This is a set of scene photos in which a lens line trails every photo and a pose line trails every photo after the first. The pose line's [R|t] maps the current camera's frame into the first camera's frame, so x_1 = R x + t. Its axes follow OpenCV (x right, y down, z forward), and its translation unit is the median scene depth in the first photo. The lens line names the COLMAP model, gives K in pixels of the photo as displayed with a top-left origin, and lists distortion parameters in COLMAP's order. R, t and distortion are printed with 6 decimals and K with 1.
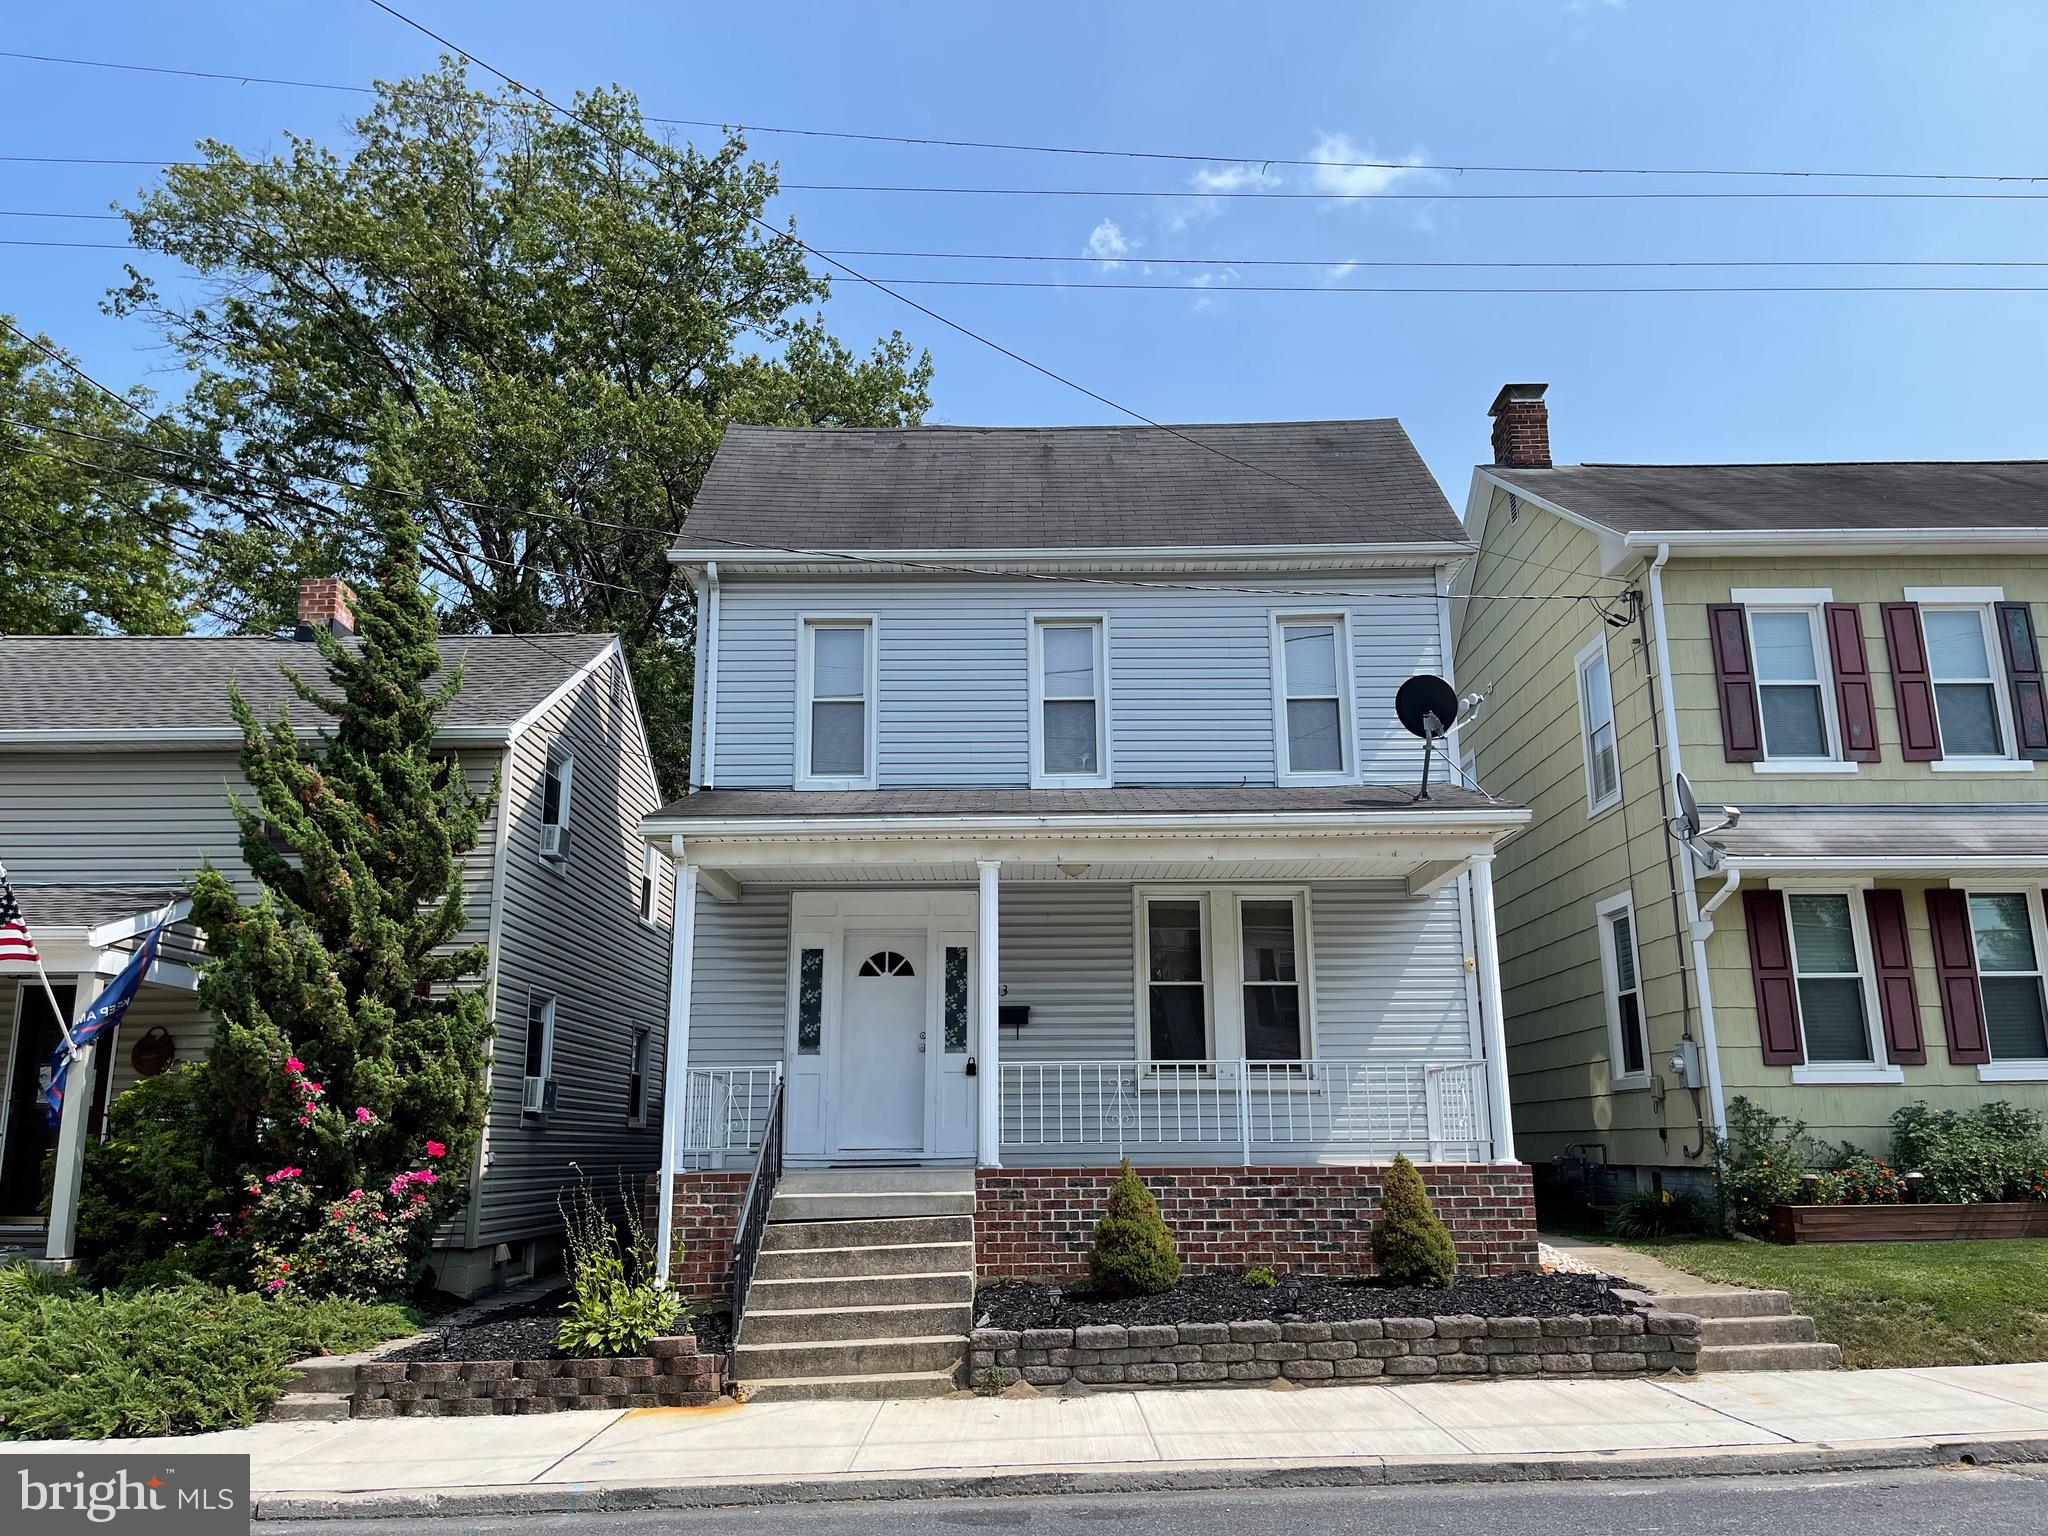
lens RADIAL K [[1548.0, 0, 1038.7], [0, 1548.0, 769.7], [0, 0, 1]] dist [0.053622, -0.045941]
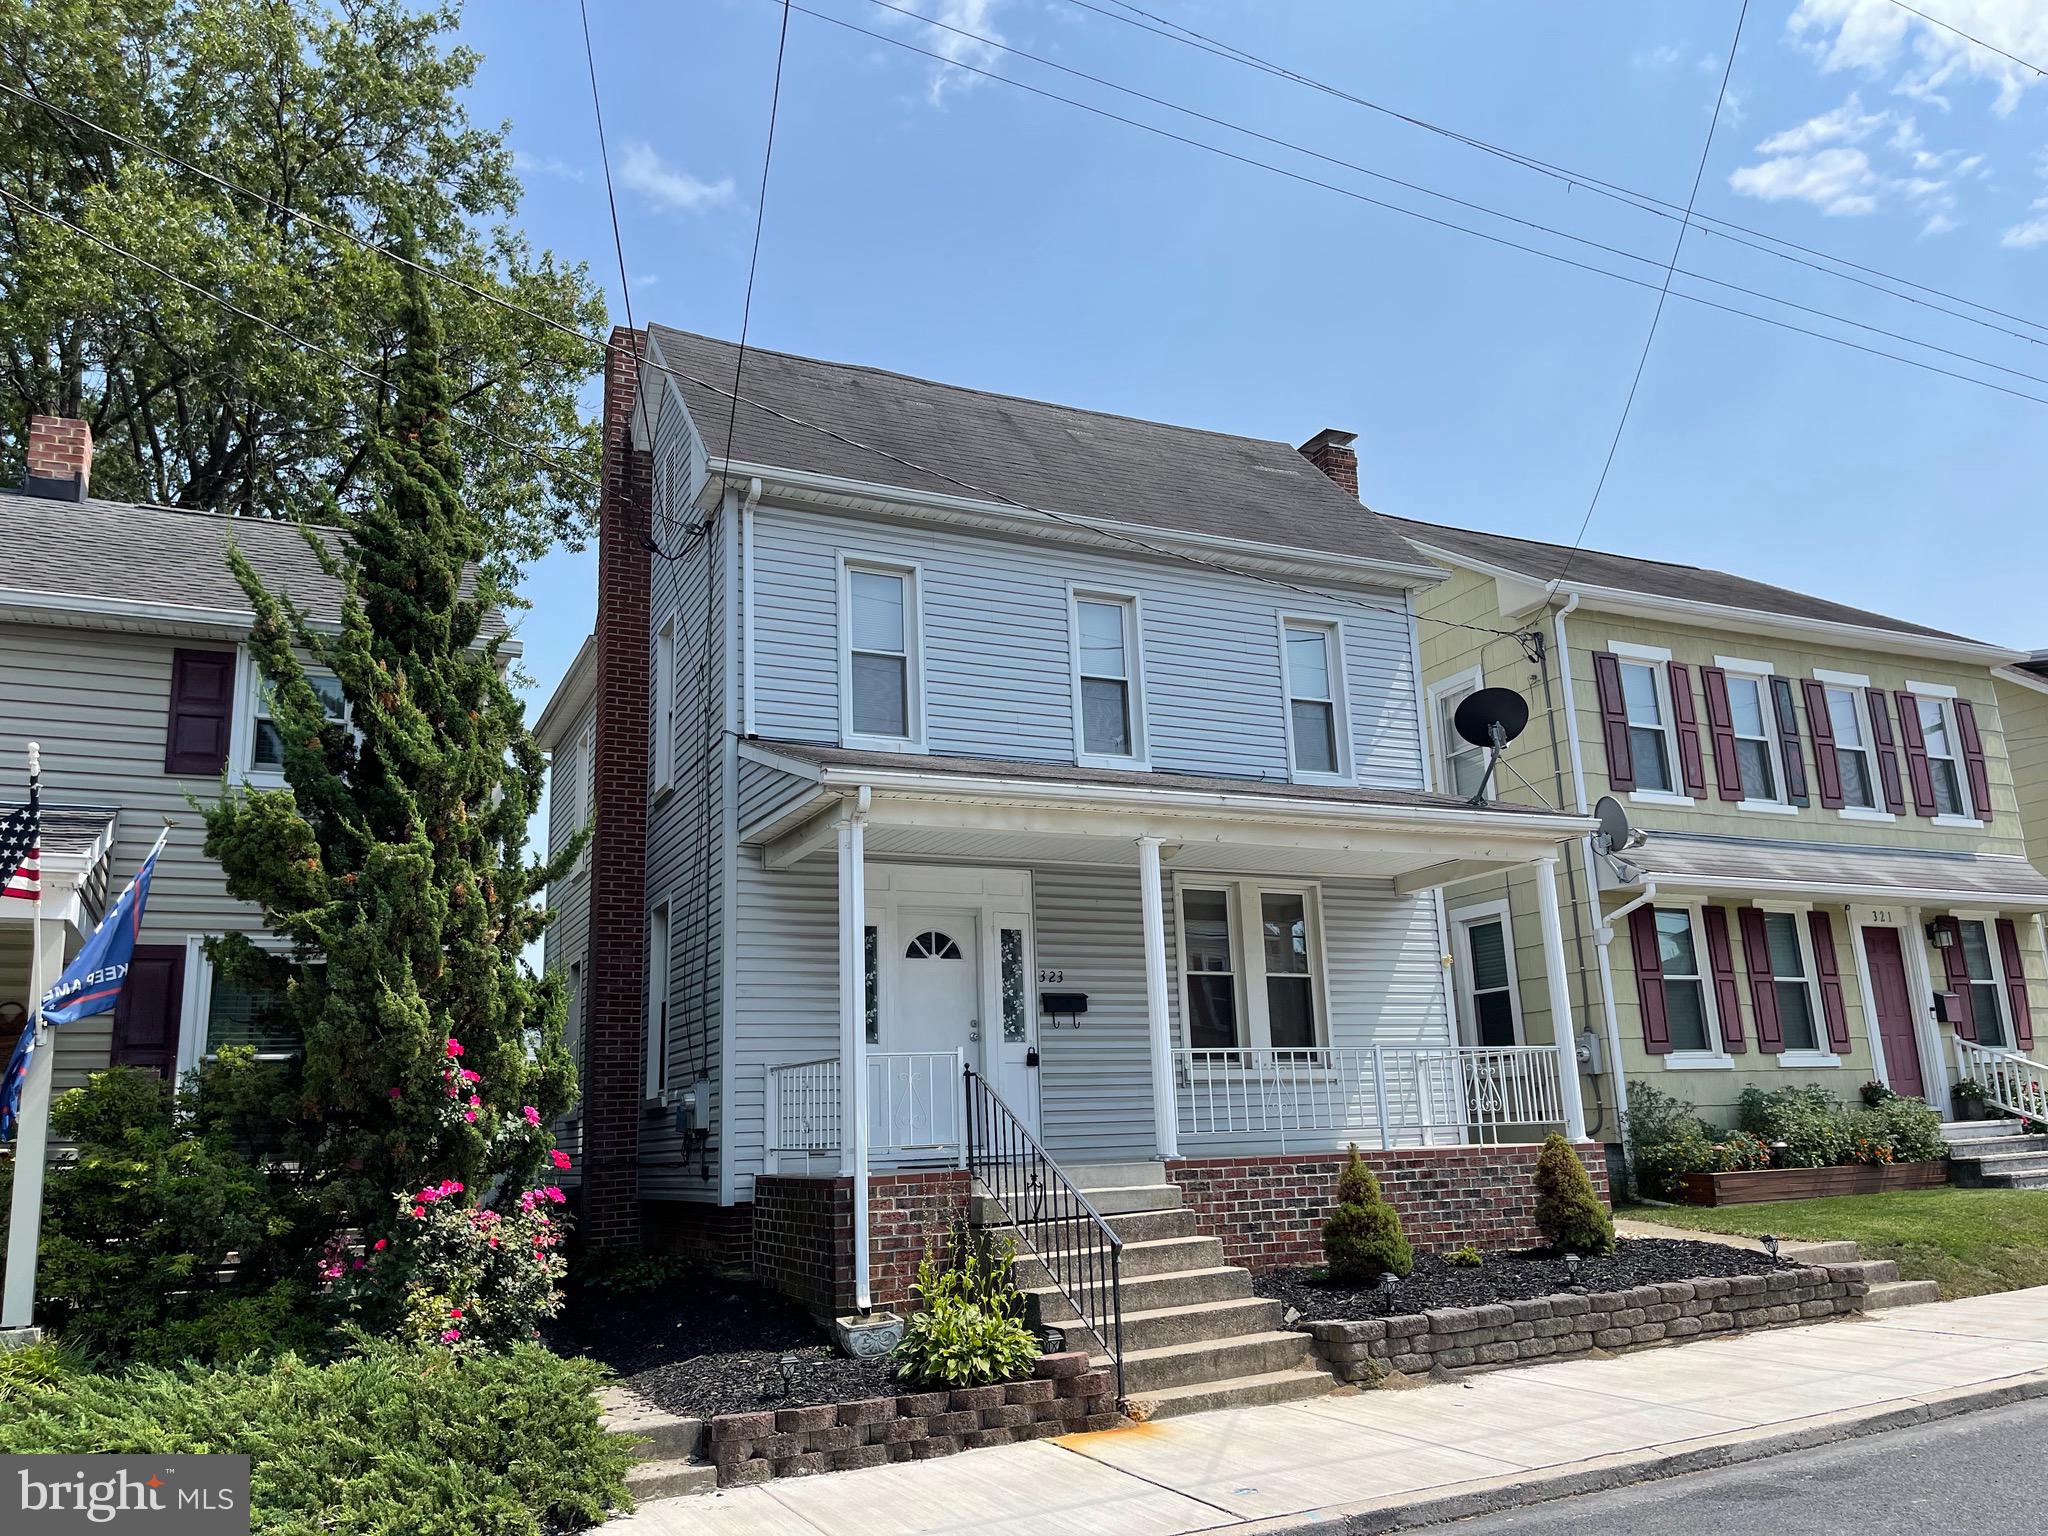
lens RADIAL K [[1548.0, 0, 1038.7], [0, 1548.0, 769.7], [0, 0, 1]] dist [0.053622, -0.045941]
pose [[0.902218, 0.076501, 0.424441, -0.504642], [-0.073370, 0.997022, -0.023742, 0.045159], [-0.424993, -0.009721, 0.905144, 0.169077]]
